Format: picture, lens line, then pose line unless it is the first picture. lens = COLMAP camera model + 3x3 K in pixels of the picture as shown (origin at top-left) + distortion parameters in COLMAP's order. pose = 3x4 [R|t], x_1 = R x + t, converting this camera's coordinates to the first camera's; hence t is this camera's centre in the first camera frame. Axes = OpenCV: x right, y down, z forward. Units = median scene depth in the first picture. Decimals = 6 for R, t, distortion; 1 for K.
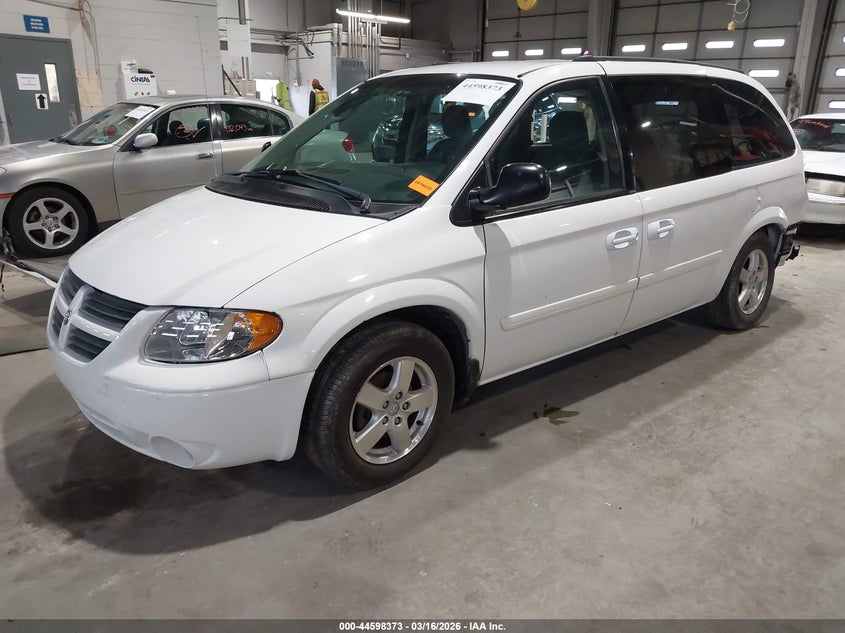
lens RADIAL K [[657.9, 0, 422.5], [0, 657.9, 316.5], [0, 0, 1]] dist [0.009510, 0.006025]
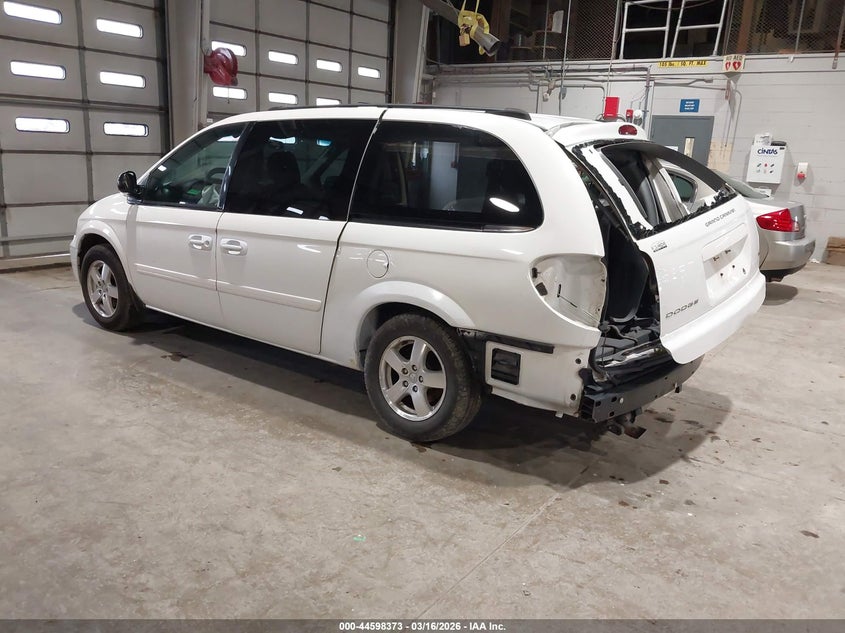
lens RADIAL K [[686.6, 0, 422.5], [0, 686.6, 316.5], [0, 0, 1]] dist [0.009732, 0.004158]
pose [[0.215892, 0.227094, -0.949642, 1.324733], [-0.347998, 0.926606, 0.142471, -0.252698], [0.912298, 0.299715, 0.279075, 0.819590]]
